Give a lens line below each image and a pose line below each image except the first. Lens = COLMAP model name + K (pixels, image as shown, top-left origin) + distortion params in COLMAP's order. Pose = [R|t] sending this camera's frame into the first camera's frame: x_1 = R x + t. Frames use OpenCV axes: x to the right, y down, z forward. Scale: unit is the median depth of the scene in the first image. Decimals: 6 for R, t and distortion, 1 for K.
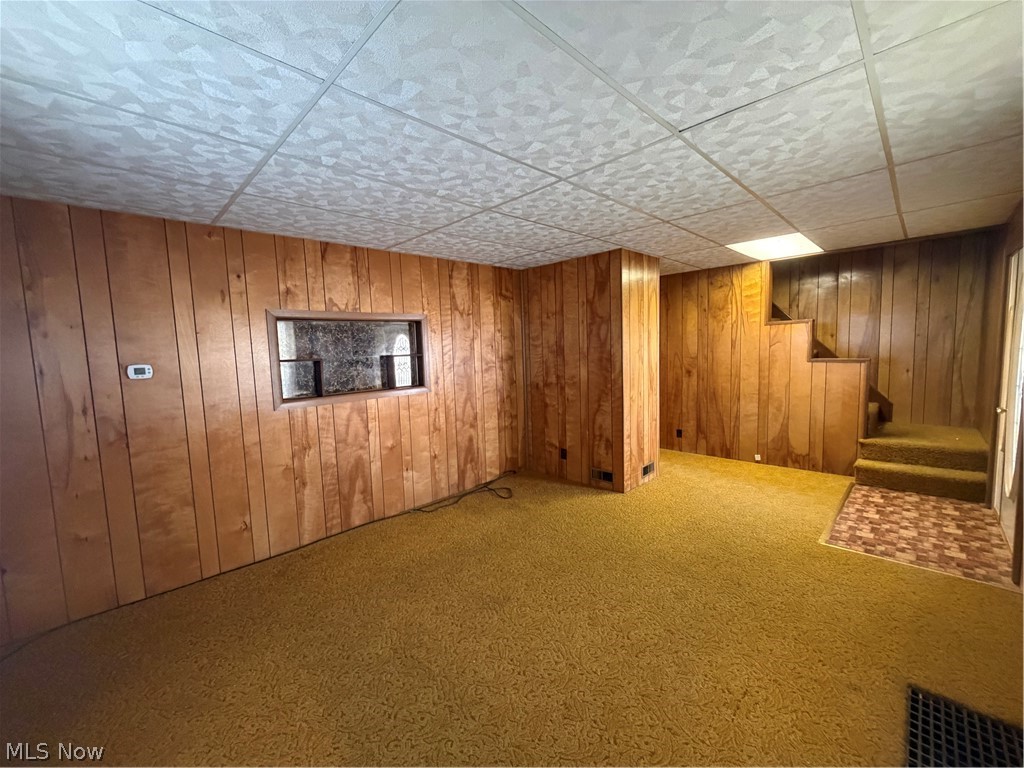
lens RADIAL K [[409.6, 0, 513.3], [0, 409.6, 381.6], [0, 0, 1]] dist [0.000609, 0.000148]
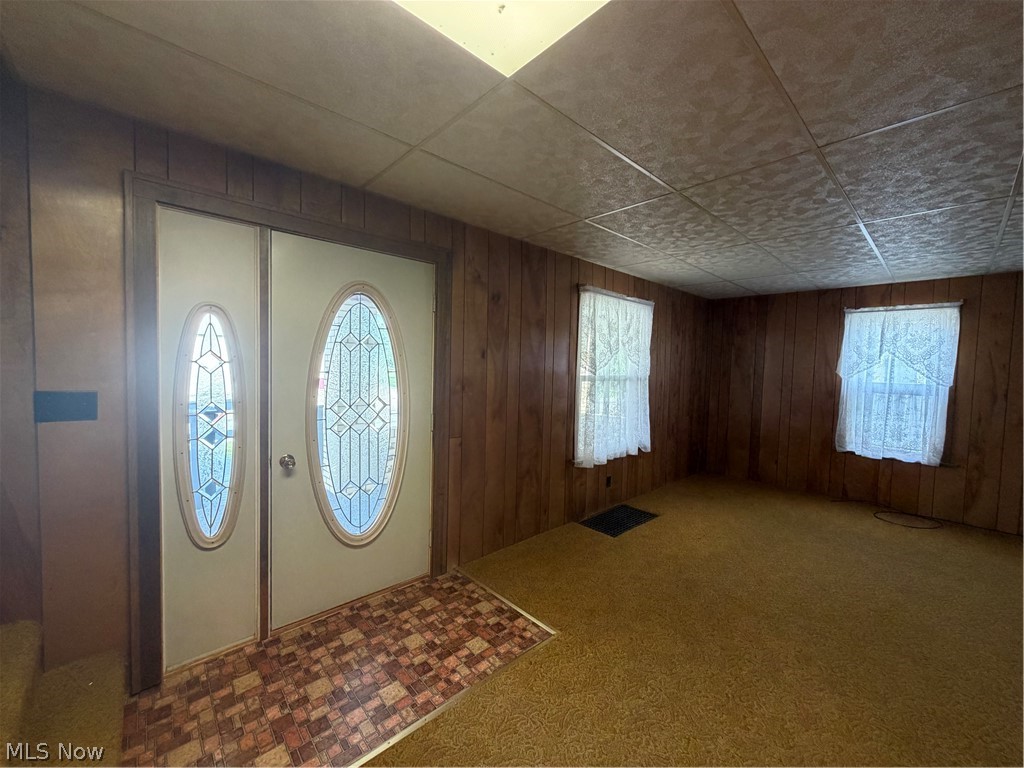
lens RADIAL K [[409.6, 0, 513.3], [0, 409.6, 381.6], [0, 0, 1]] dist [0.000609, 0.000148]
pose [[-0.999217, 0.008018, 0.038746, 0.670621], [0.012890, 0.991794, 0.127196, -0.125053], [-0.037408, 0.127596, -0.991121, 1.406977]]
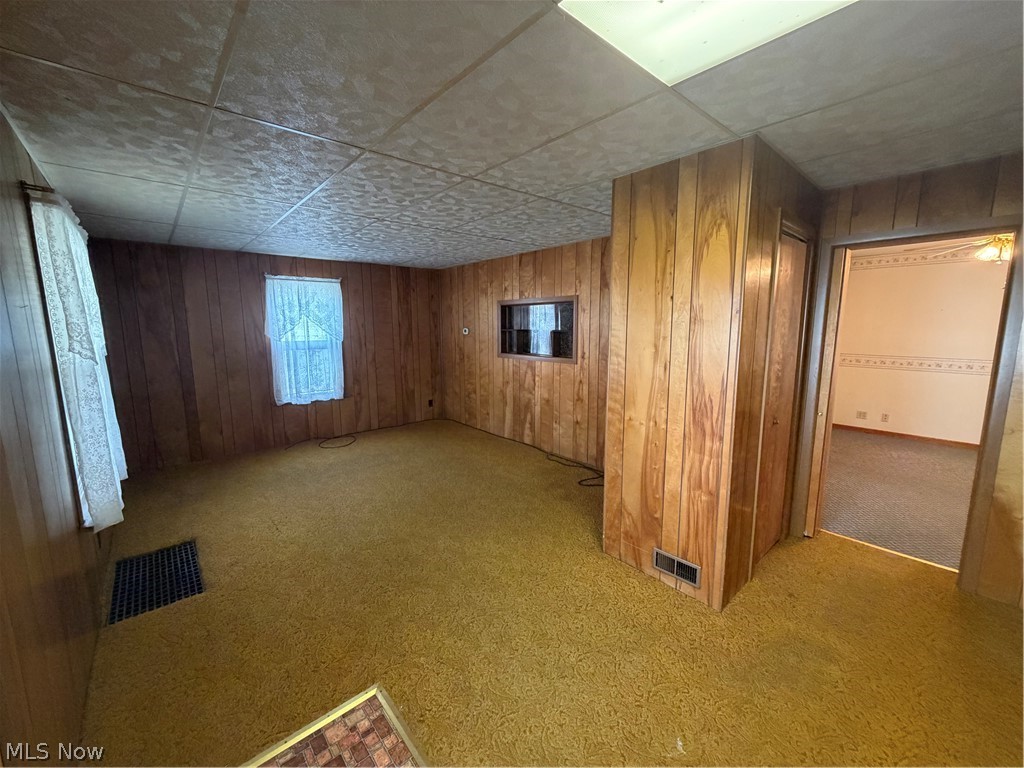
lens RADIAL K [[409.6, 0, 513.3], [0, 409.6, 381.6], [0, 0, 1]] dist [0.000609, 0.000148]
pose [[-0.055551, 0.176639, -0.982707, 1.043998], [-0.078479, 0.980409, 0.180662, -0.134438], [0.995367, 0.087158, -0.040600, 0.992783]]
